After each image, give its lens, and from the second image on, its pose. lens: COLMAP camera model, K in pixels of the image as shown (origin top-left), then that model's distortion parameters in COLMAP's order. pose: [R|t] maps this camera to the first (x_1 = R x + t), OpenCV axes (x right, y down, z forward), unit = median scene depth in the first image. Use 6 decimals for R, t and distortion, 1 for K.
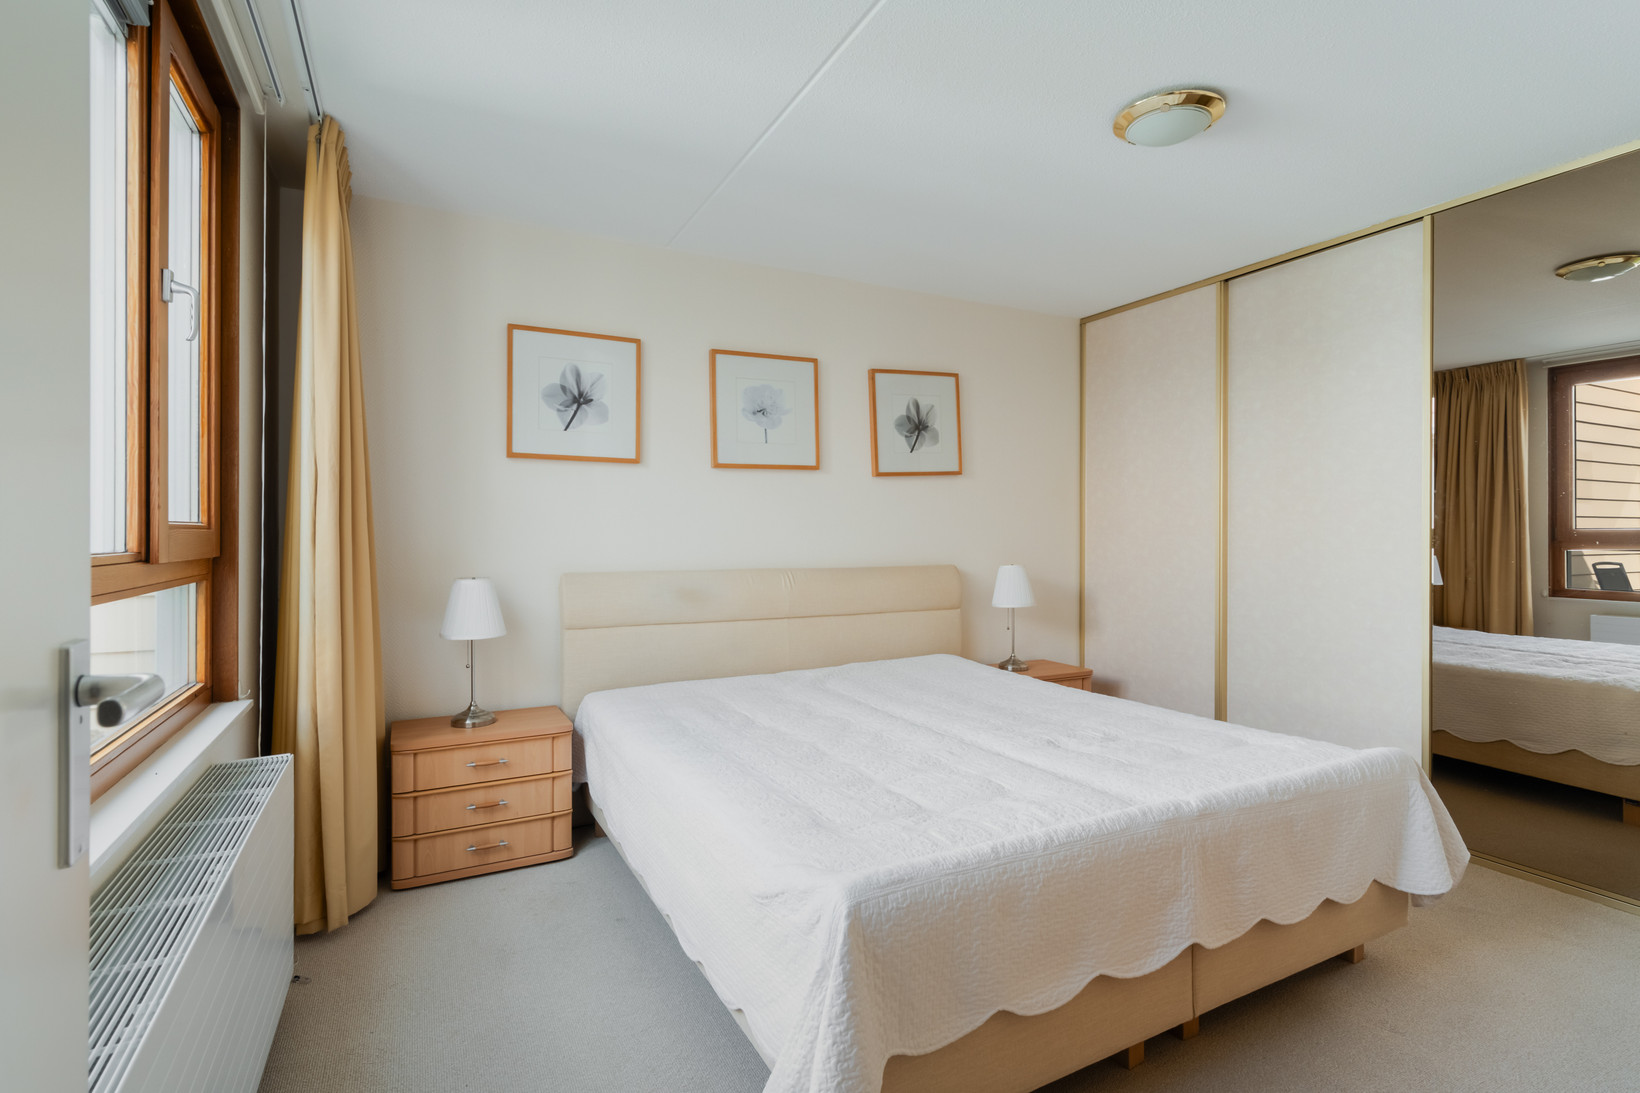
lens RADIAL K [[803.9, 0, 819.1], [0, 803.9, 542.3], [0, 0, 1]] dist [-0.002983, -0.000640]
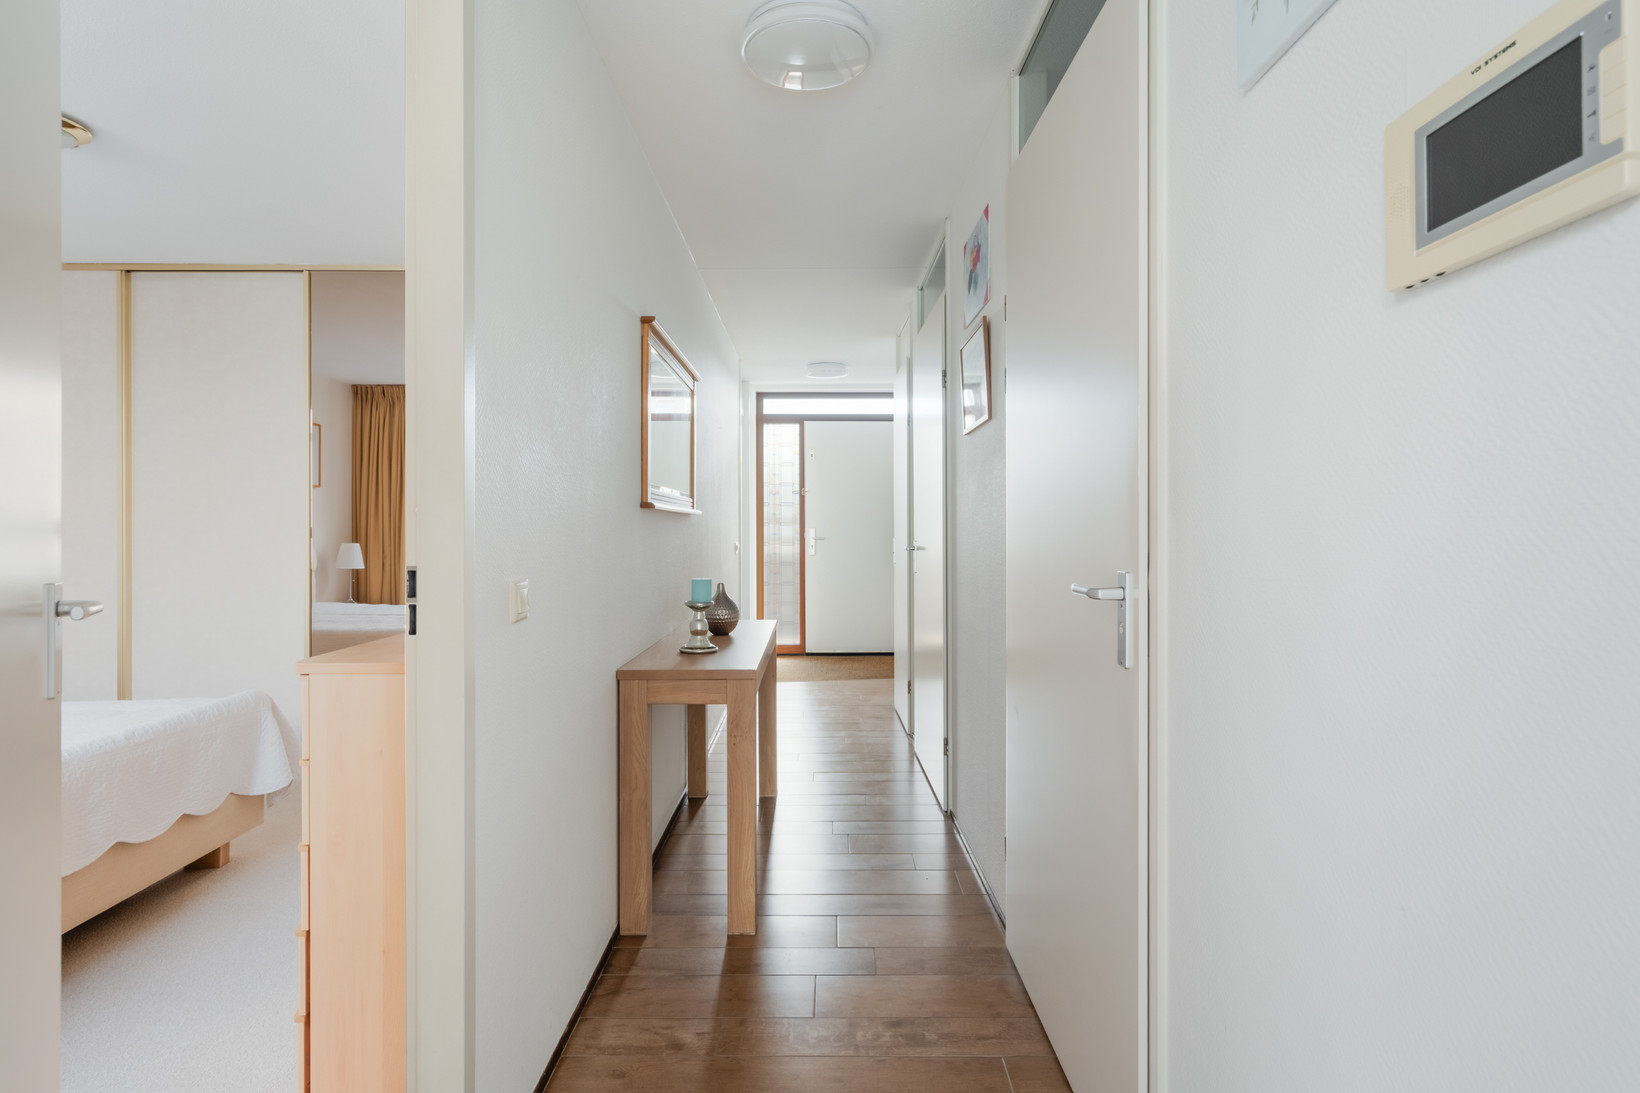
lens RADIAL K [[856.9, 0, 814.4], [0, 856.9, 539.2], [0, 0, 1]] dist [-0.002186, 0.001856]
pose [[0.459670, -0.011696, 0.888013, -0.076485], [0.005742, 0.999932, 0.010198, 0.002954], [-0.888071, 0.000411, 0.459706, -0.373202]]
